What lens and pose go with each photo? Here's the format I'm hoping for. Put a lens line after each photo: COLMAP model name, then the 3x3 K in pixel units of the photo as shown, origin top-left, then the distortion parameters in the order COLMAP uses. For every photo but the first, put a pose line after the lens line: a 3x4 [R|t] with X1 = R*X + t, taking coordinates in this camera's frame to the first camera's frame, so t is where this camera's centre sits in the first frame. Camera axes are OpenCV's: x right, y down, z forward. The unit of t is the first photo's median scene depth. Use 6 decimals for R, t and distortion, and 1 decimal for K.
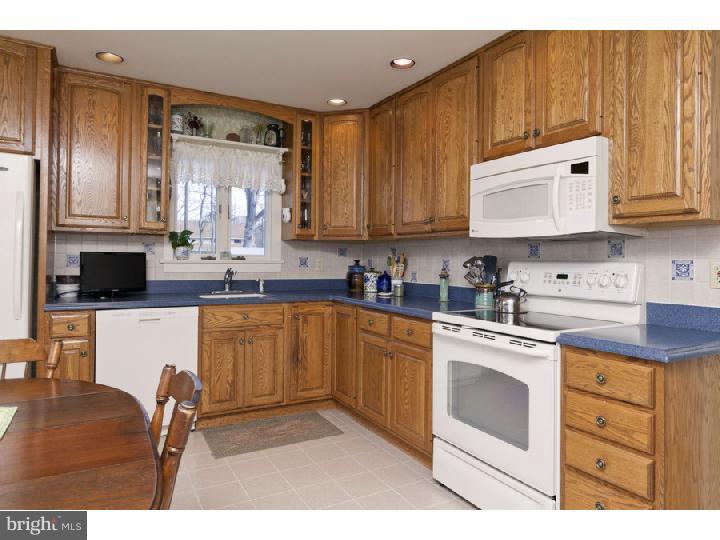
lens RADIAL K [[461.9, 0, 359.0], [0, 461.9, 243.2], [0, 0, 1]] dist [0.004989, 0.001448]
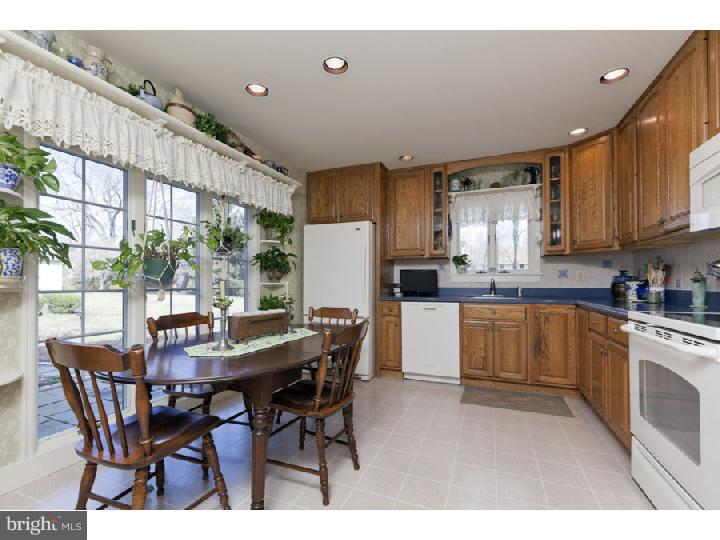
lens RADIAL K [[328.1, 0, 360.0], [0, 328.1, 270.0], [0, 0, 1]] dist [0.023756, 0.000345]
pose [[0.632829, -0.043262, -0.773082, 0.244211], [0.037584, 0.998977, -0.025138, 0.038374], [0.773379, -0.013147, 0.633808, 0.057108]]
